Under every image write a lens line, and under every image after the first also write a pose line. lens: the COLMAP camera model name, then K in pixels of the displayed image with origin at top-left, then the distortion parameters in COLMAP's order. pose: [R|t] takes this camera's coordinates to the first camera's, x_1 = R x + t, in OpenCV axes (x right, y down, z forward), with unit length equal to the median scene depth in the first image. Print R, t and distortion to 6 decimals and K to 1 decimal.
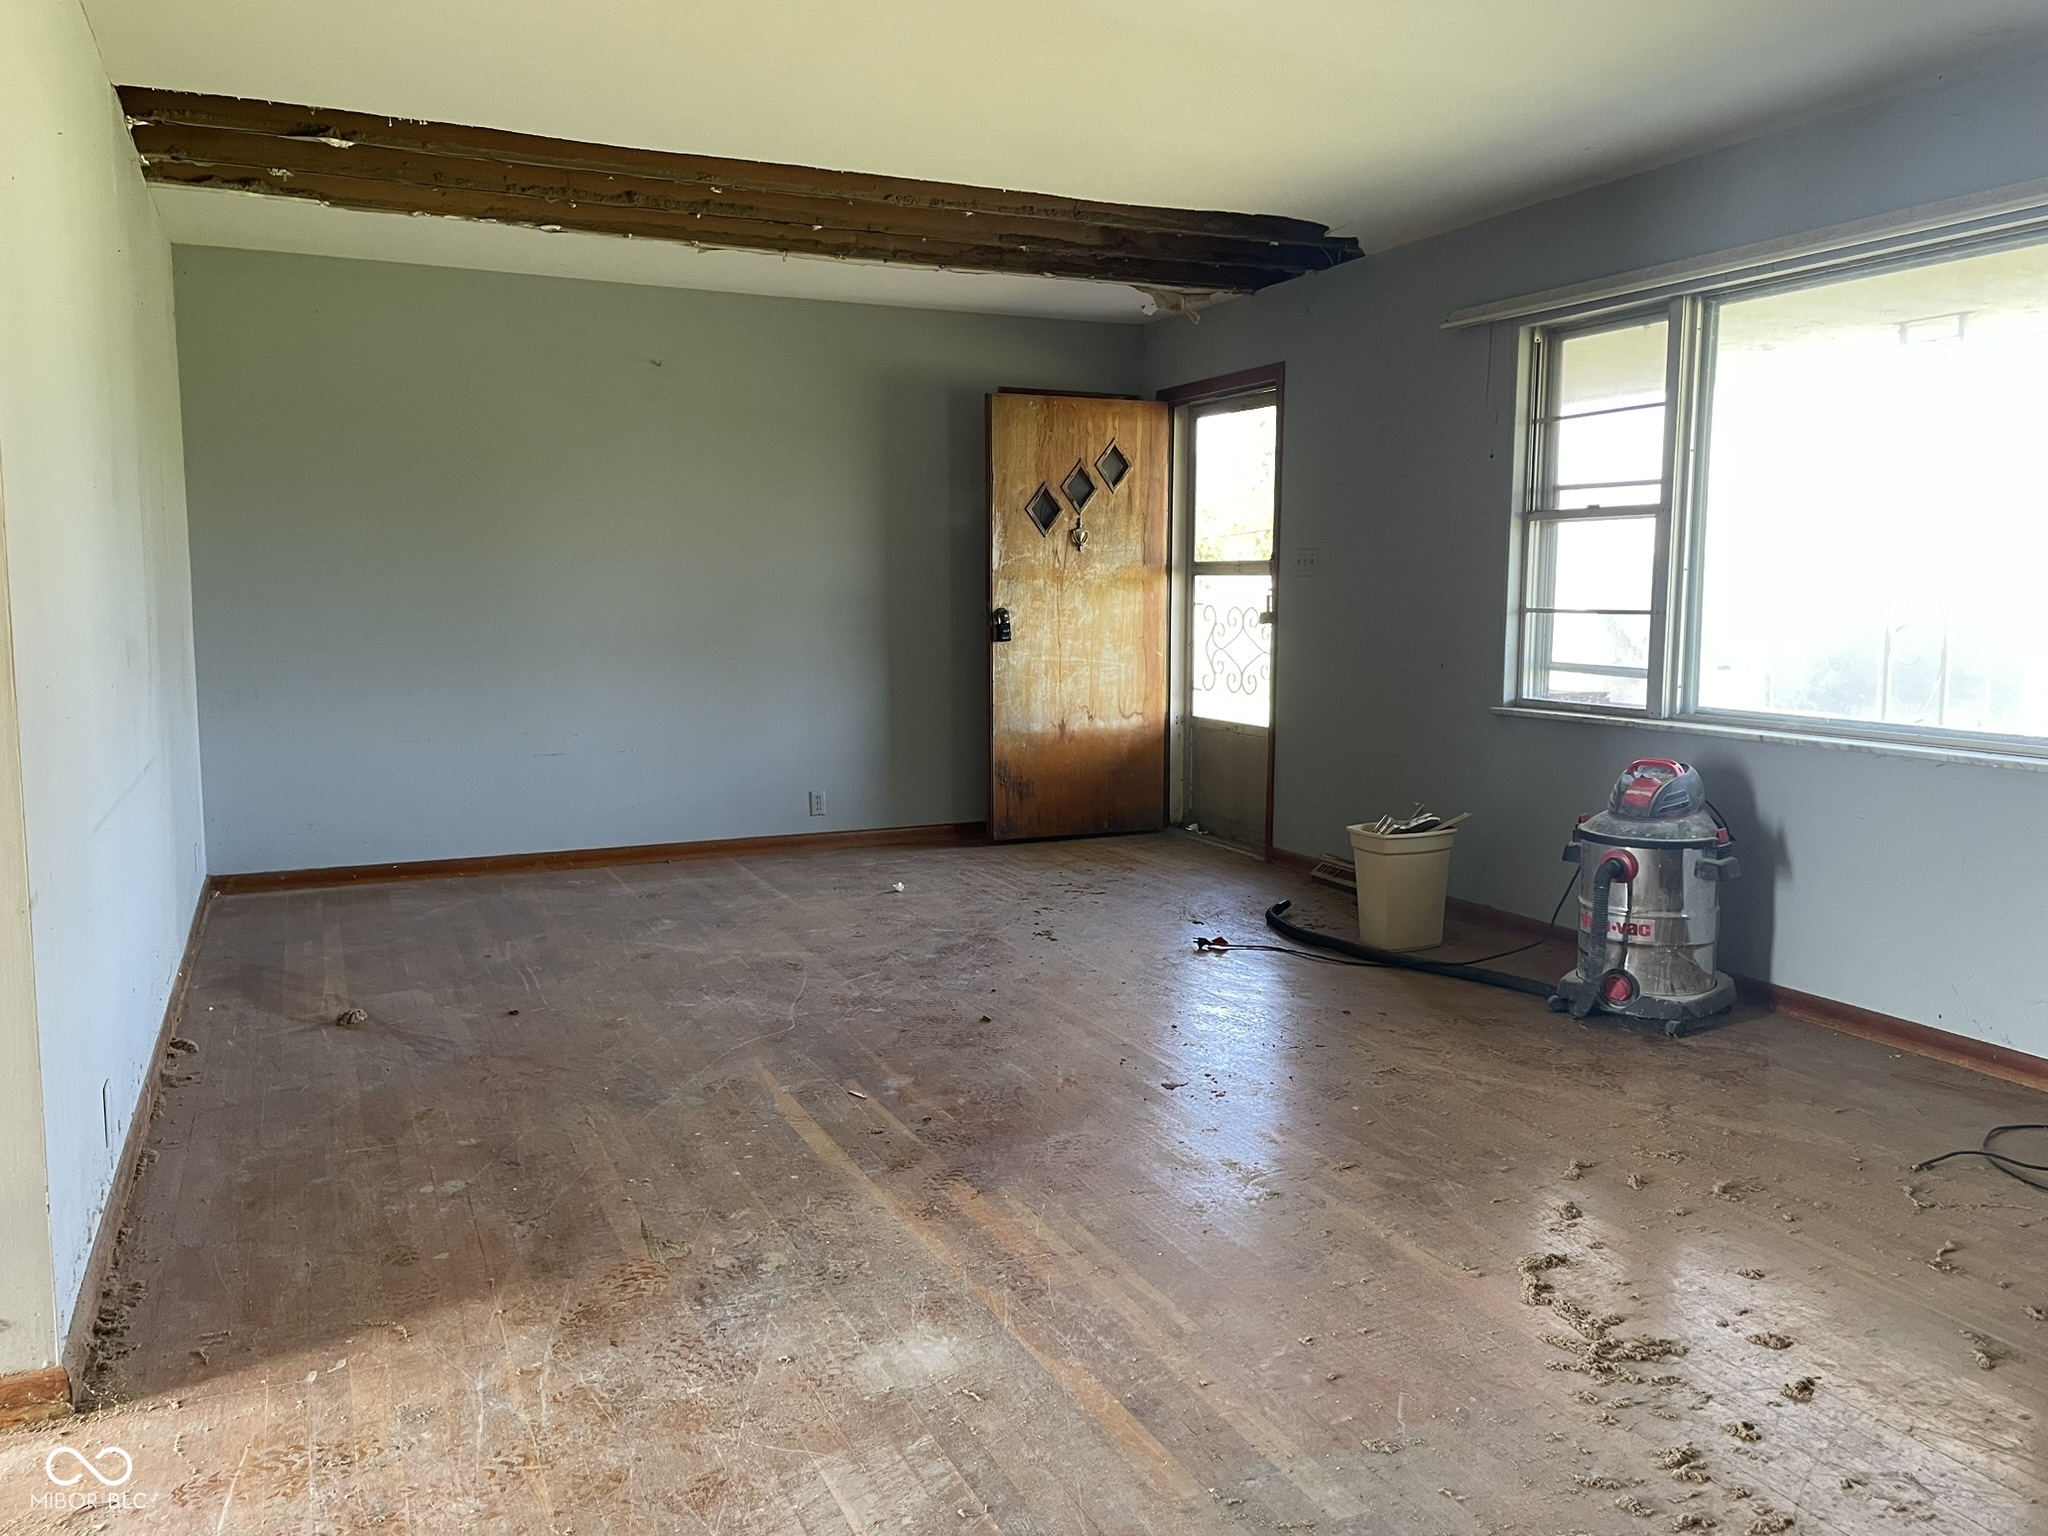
lens RADIAL K [[1561.3, 0, 1024.0], [0, 1561.3, 768.0], [0, 0, 1]] dist [0.079565, -0.103161]
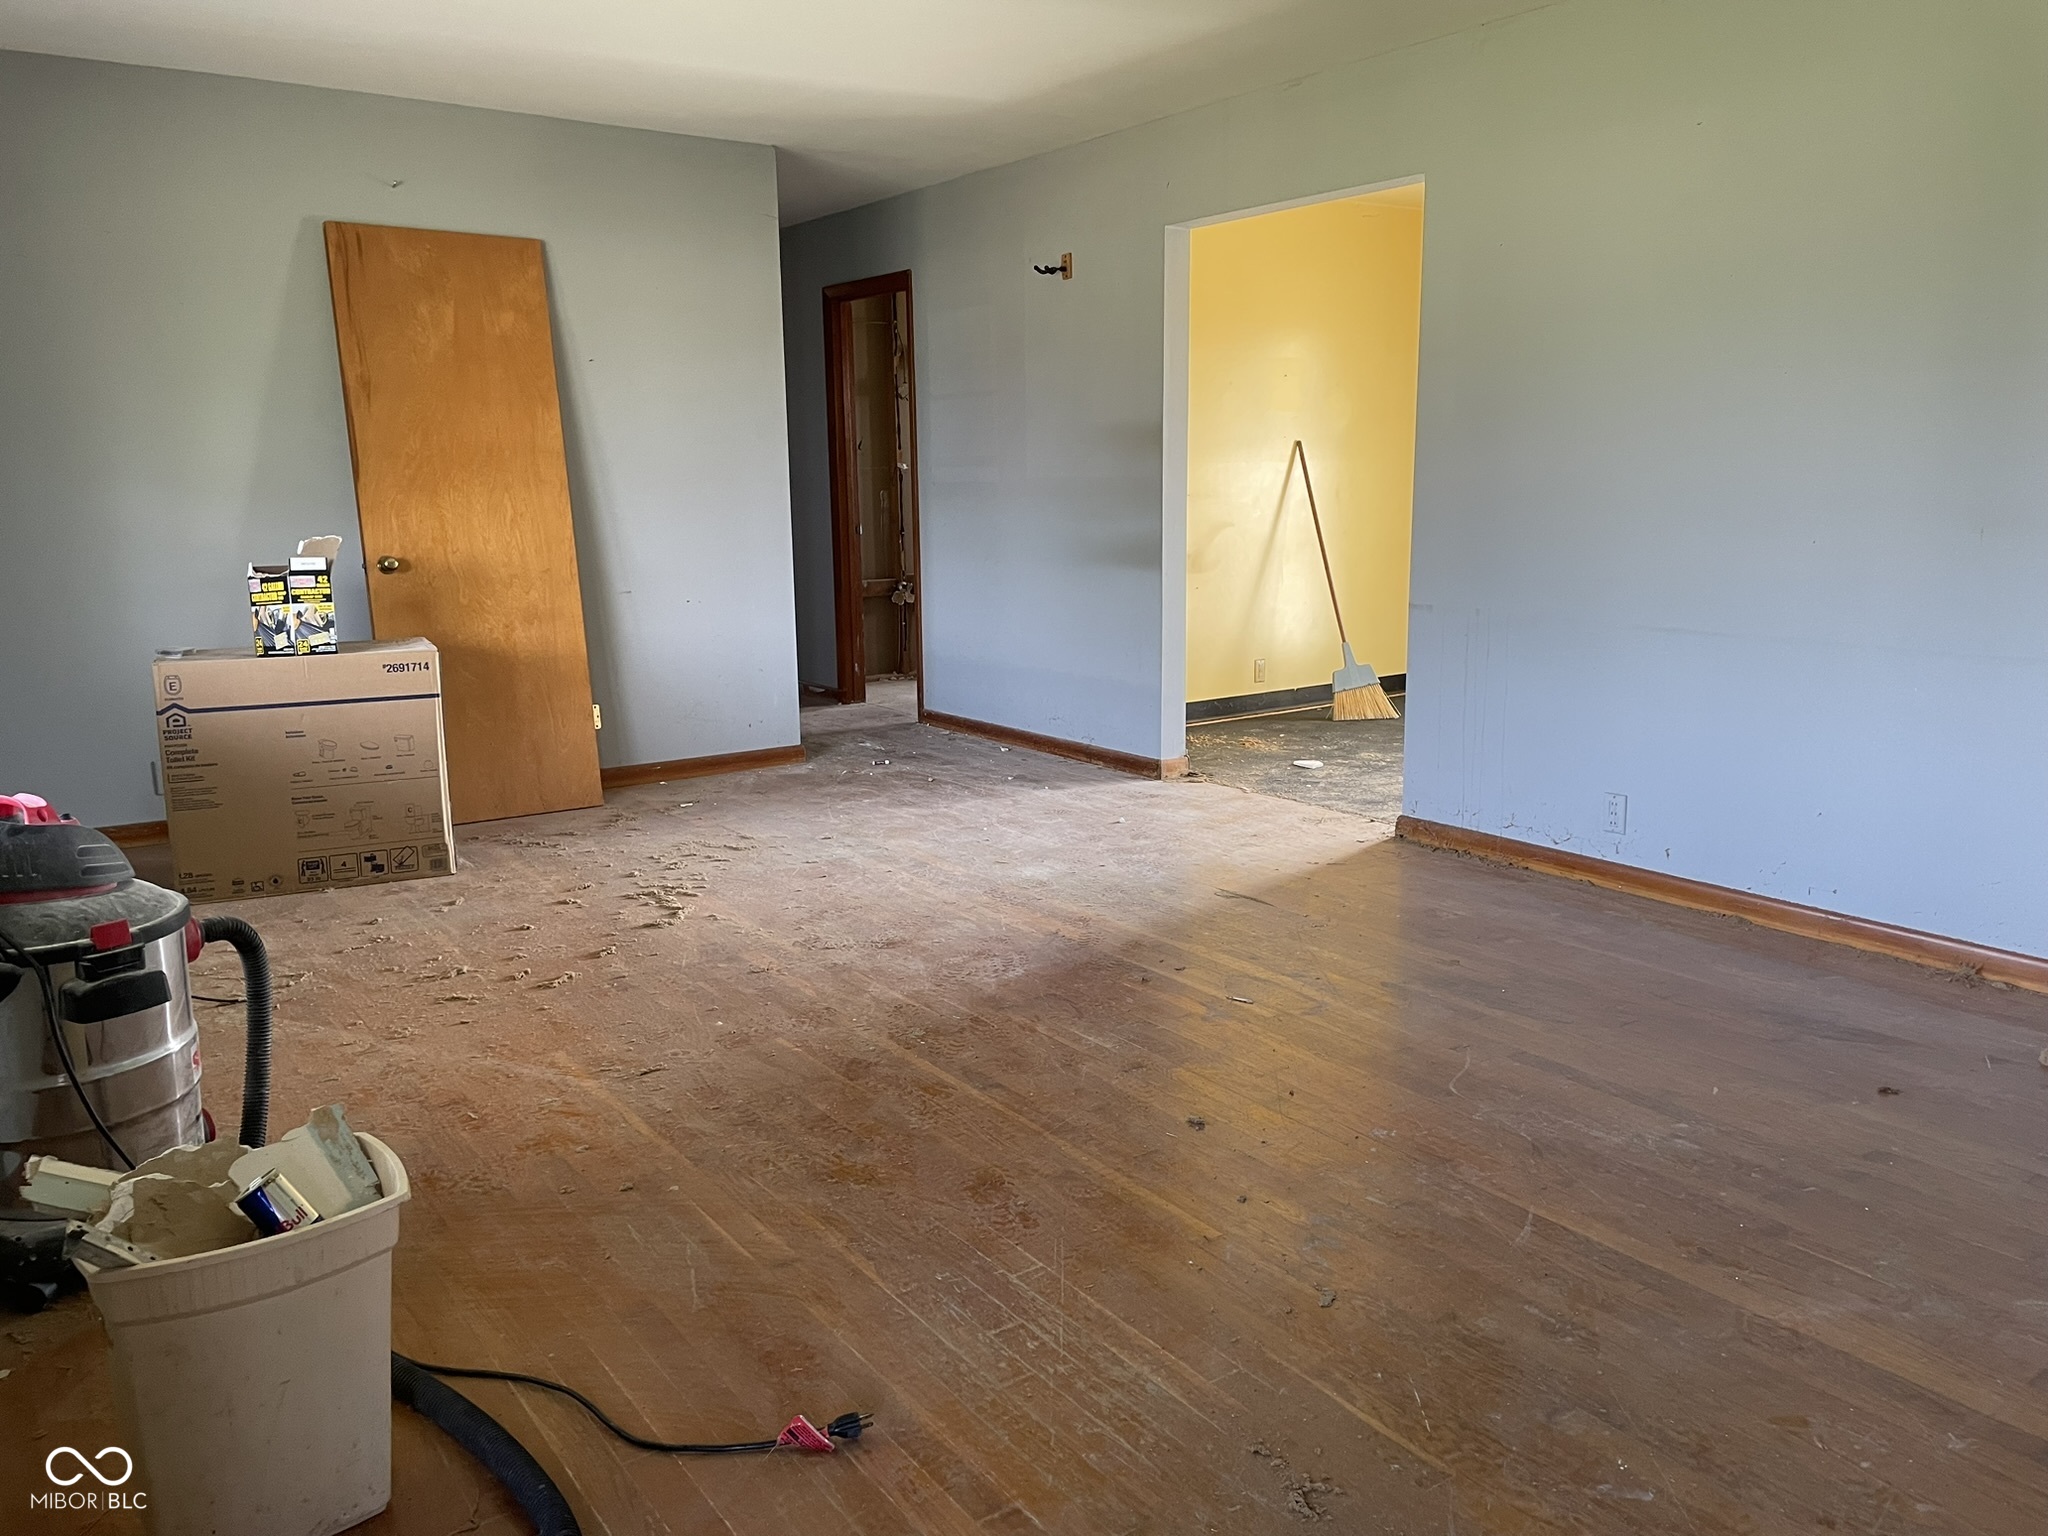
lens RADIAL K [[1561.3, 0, 1024.0], [0, 1561.3, 768.0], [0, 0, 1]] dist [0.079565, -0.103161]
pose [[-0.983991, 0.042825, -0.172994, 0.229635], [-0.010765, 0.954646, 0.297550, -0.262350], [0.177891, 0.294649, -0.938902, 2.296768]]
